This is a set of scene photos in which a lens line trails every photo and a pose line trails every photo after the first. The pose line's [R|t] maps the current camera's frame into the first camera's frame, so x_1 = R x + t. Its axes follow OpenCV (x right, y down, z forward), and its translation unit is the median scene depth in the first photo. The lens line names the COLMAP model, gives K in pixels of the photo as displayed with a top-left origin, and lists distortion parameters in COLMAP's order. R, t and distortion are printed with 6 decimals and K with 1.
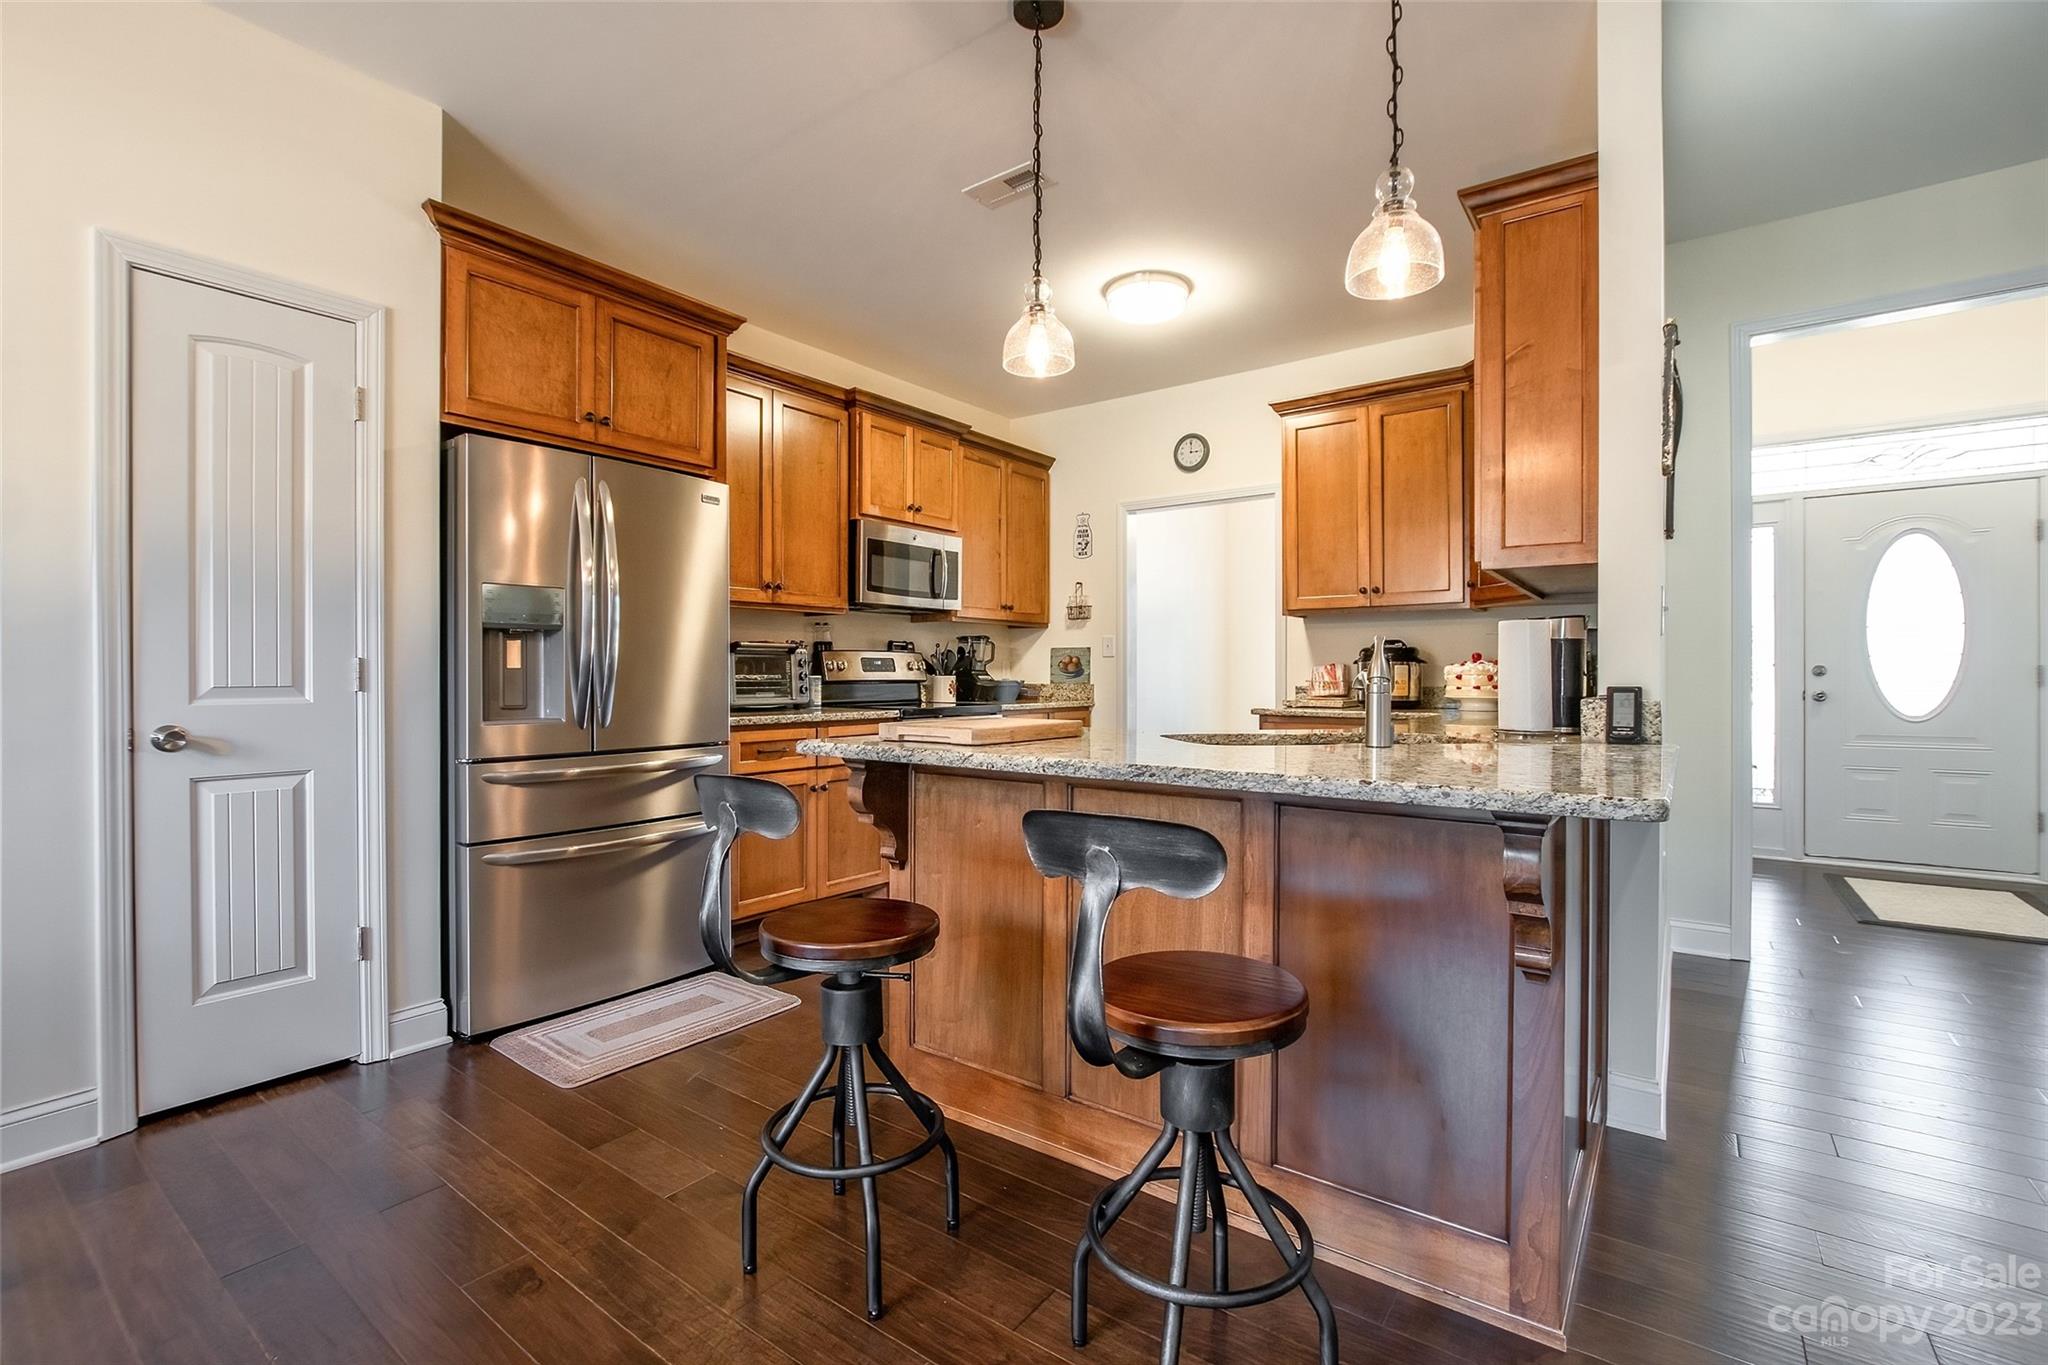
lens RADIAL K [[899.9, 0, 1023.8], [0, 899.9, 689.6], [0, 0, 1]] dist [-0.023300, 0.000503]
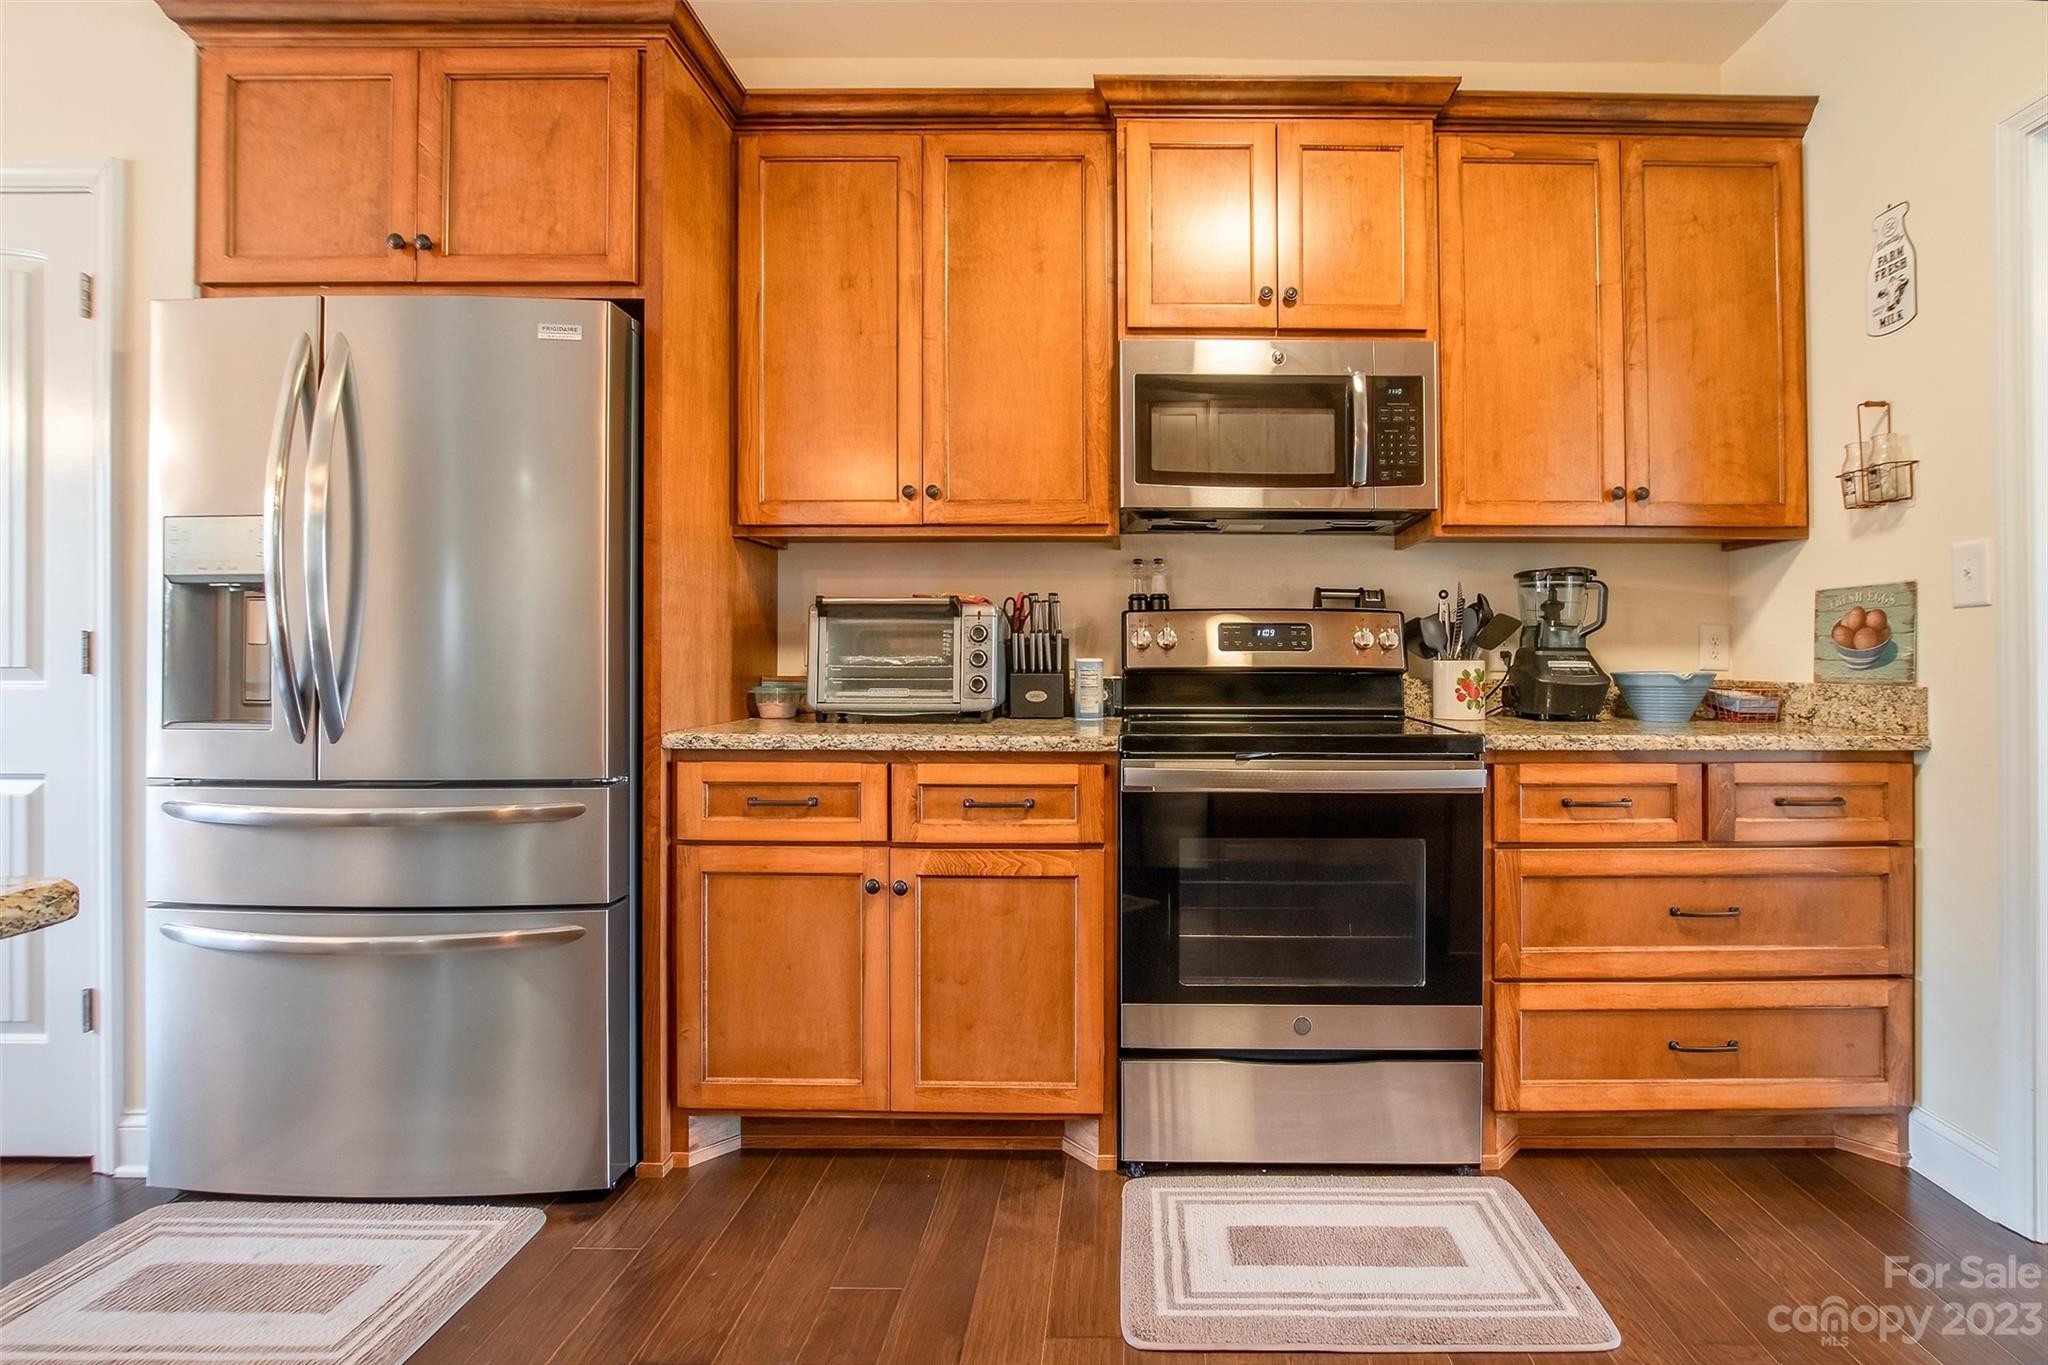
lens RADIAL K [[905.8, 0, 1149.1], [0, 905.8, 646.1], [0, 0, 1]] dist [-0.020816, 0.001117]
pose [[0.597052, -0.003285, -0.802196, 0.222819], [-0.017551, 0.999699, -0.017157, -0.014133], [0.802011, 0.024323, 0.596814, 0.721213]]
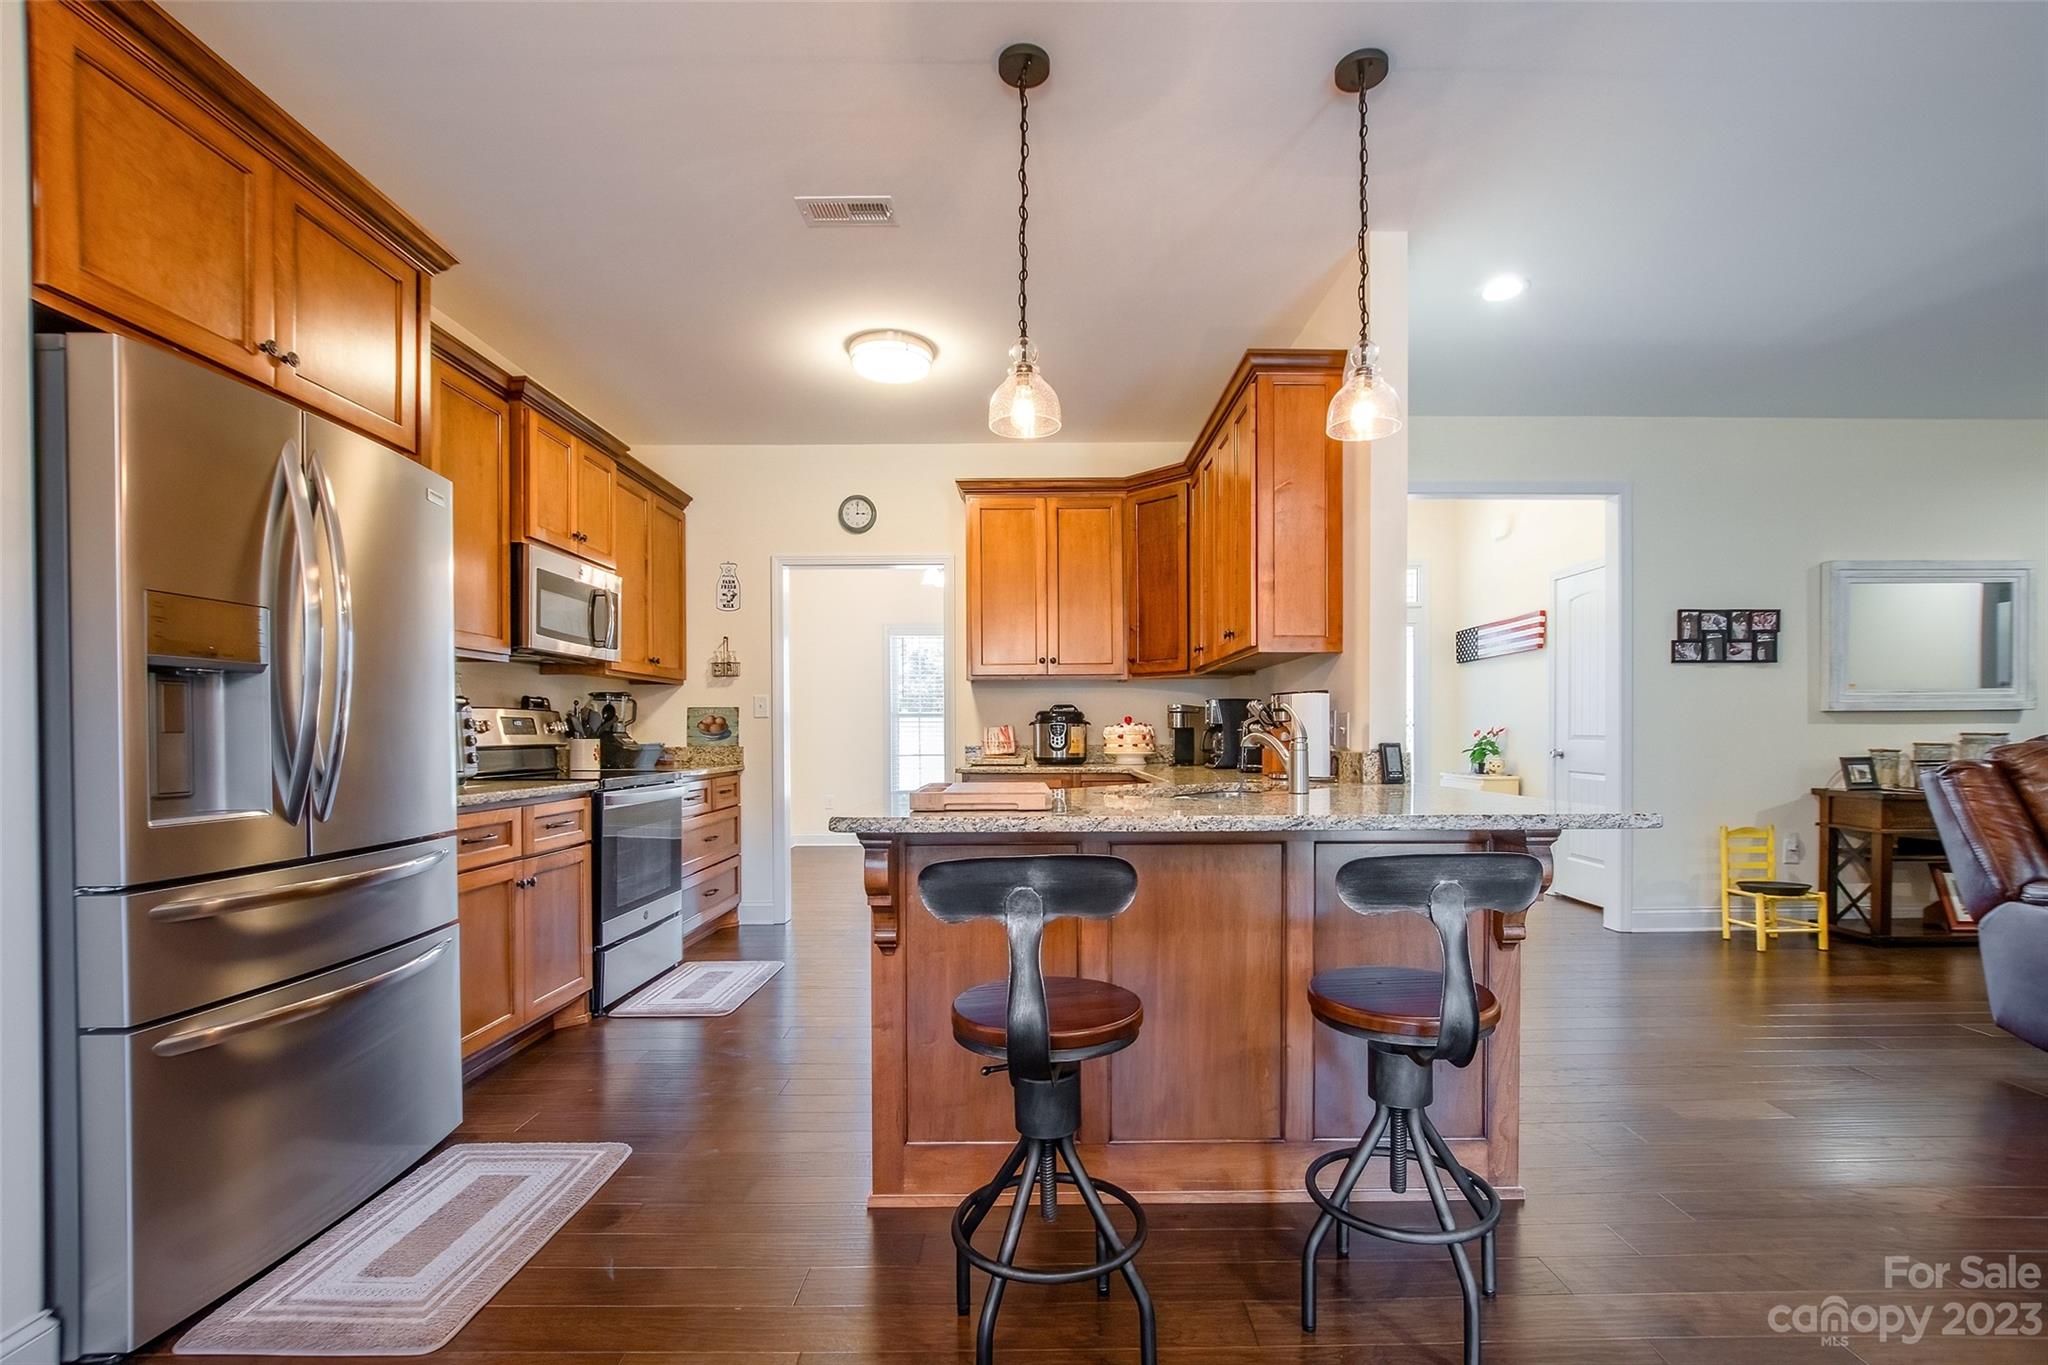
lens RADIAL K [[891.9, 0, 1030.3], [0, 891.9, 749.0], [0, 0, 1]] dist [0.003217, 0.001119]
pose [[0.809111, -0.014203, 0.587485, -0.290293], [0.014408, 0.999887, 0.004330, -0.004317], [-0.587480, 0.004961, 0.809224, 0.097319]]
